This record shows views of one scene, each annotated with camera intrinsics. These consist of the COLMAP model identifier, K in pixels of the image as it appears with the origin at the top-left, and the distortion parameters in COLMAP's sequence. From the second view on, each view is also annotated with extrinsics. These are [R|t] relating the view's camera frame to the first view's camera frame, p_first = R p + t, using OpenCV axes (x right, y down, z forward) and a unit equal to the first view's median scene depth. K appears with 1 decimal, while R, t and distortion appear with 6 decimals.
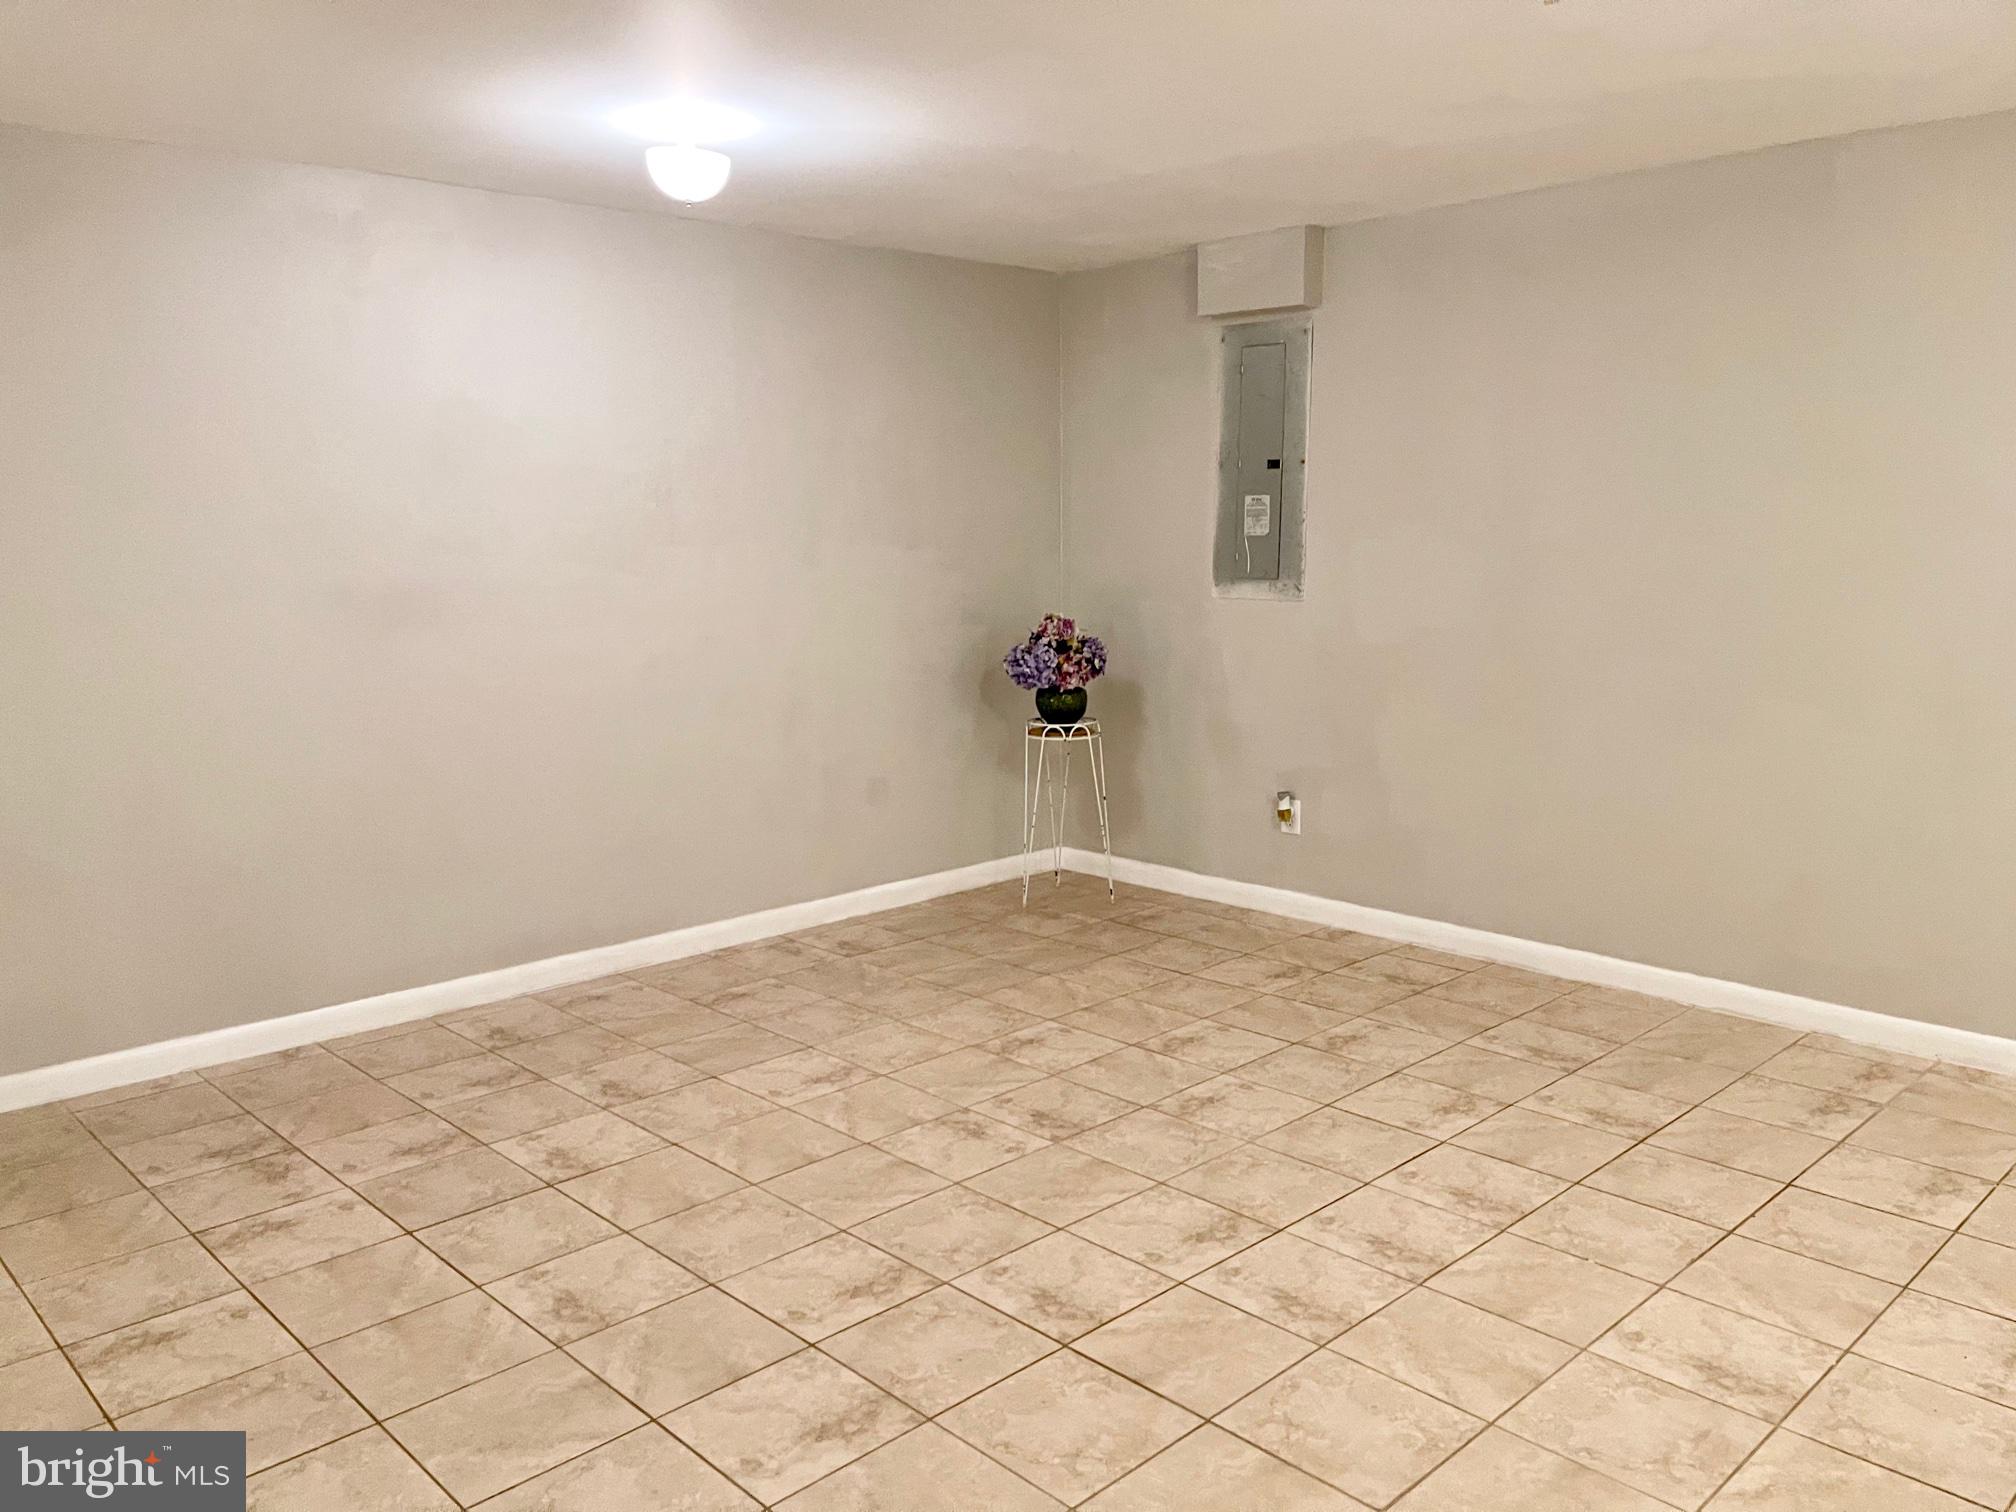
lens RADIAL K [[1517.2, 0, 1002.8], [0, 1517.2, 747.8], [0, 0, 1]] dist [0.091509, -0.115282]
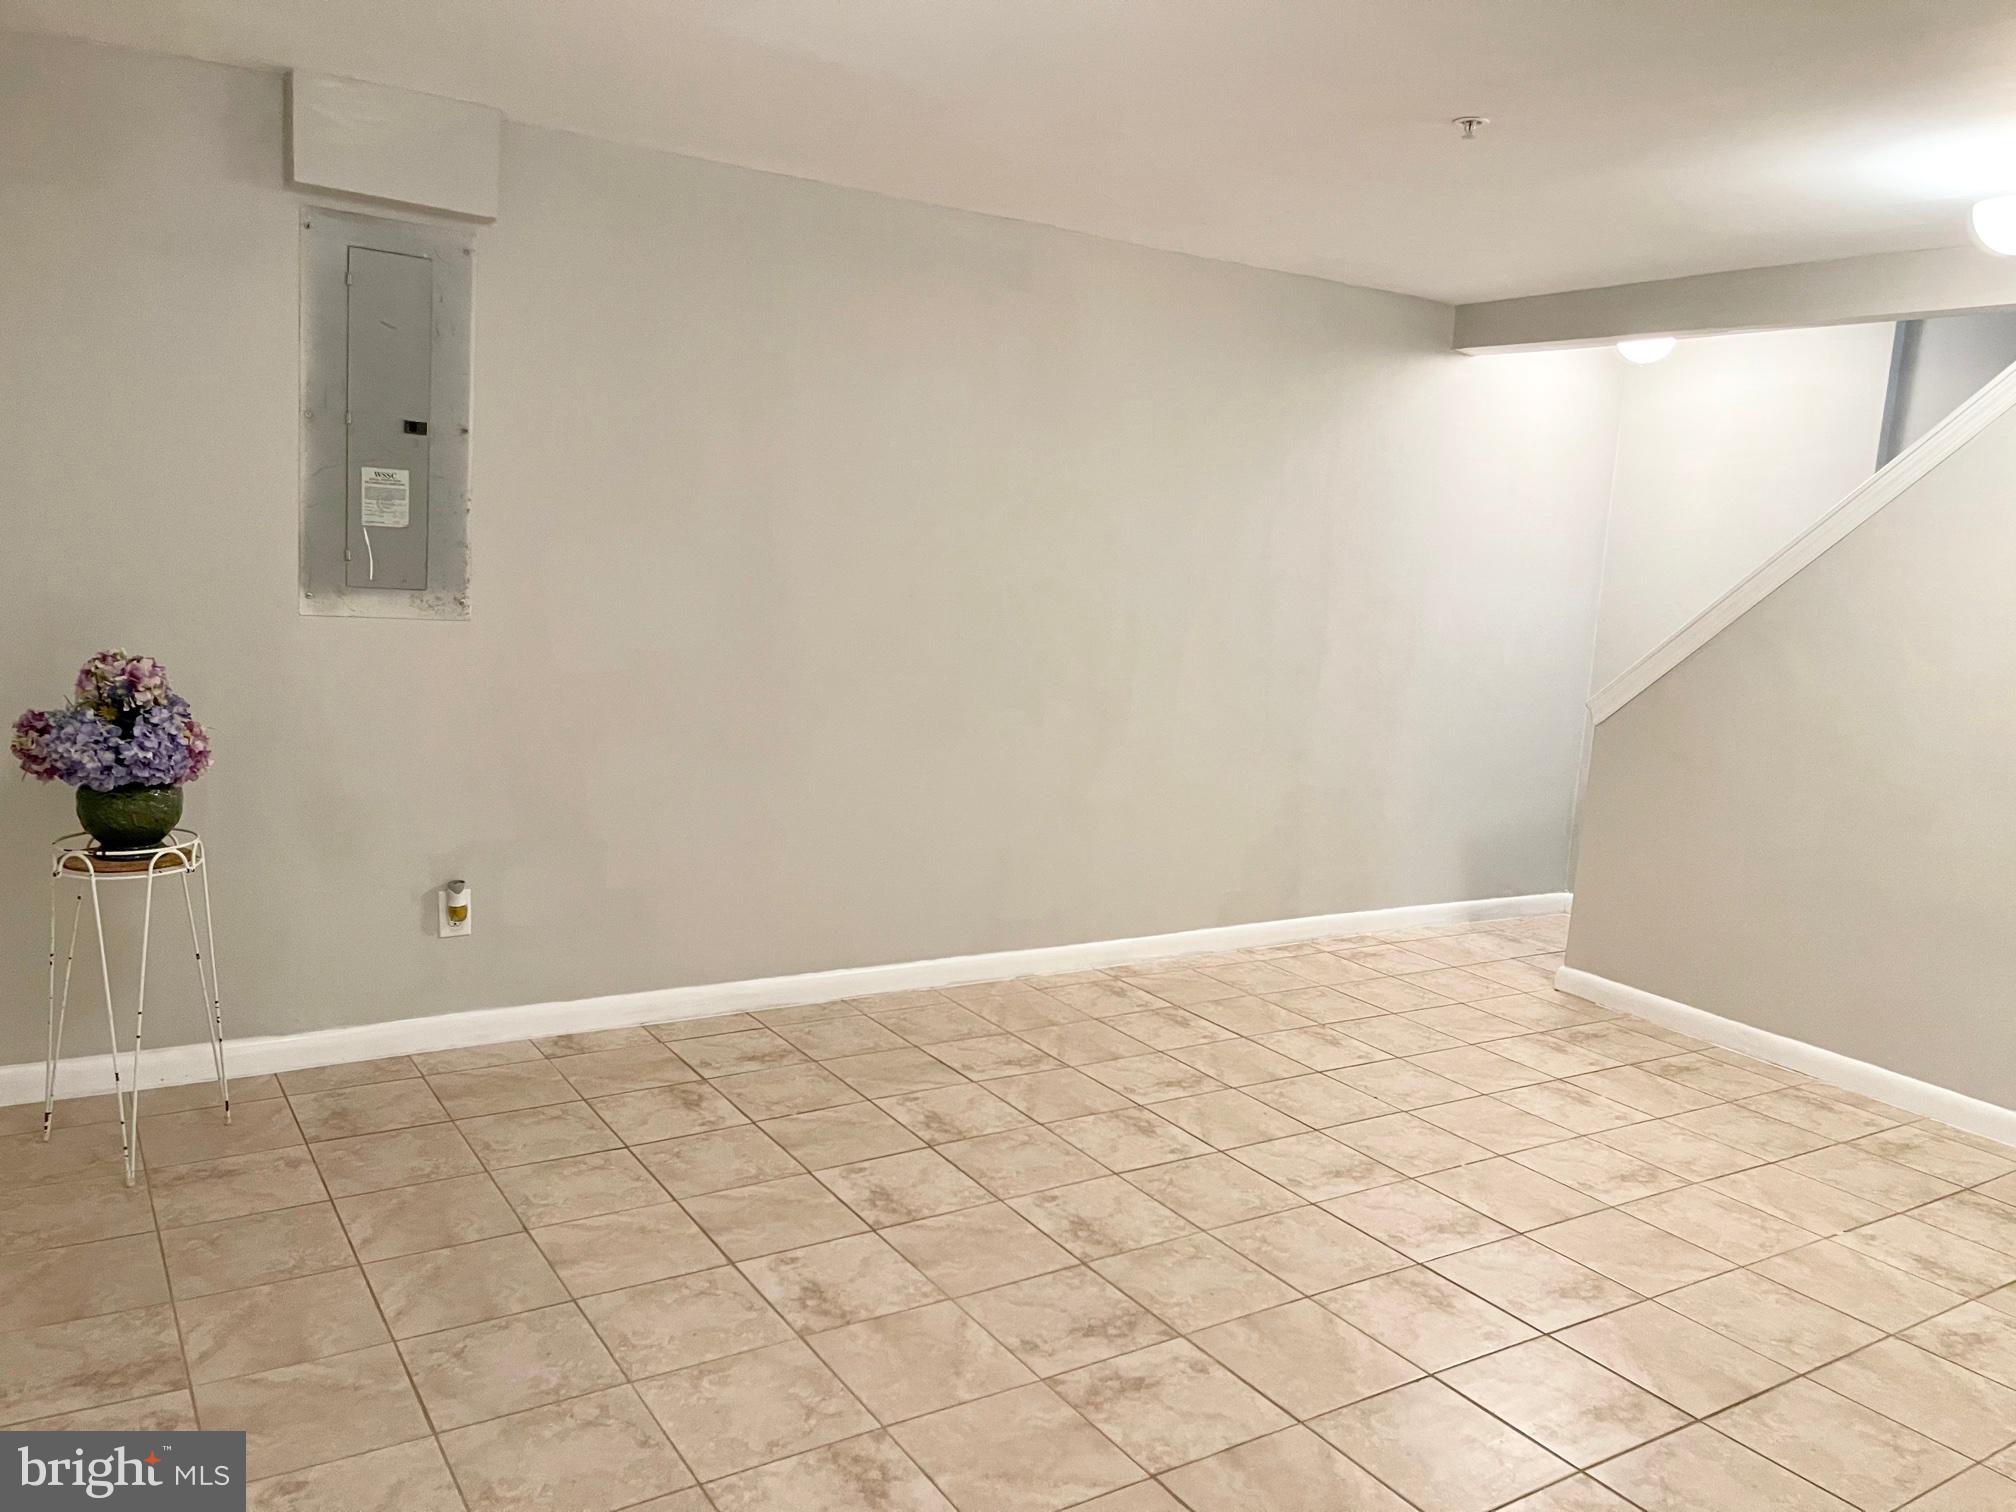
lens RADIAL K [[1517.2, 0, 1002.8], [0, 1517.2, 747.8], [0, 0, 1]] dist [0.091509, -0.115282]
pose [[0.194298, -0.111561, 0.974578, -0.482164], [0.079431, 0.992039, 0.097724, -0.087092], [-0.977721, 0.058424, 0.201612, 0.601262]]
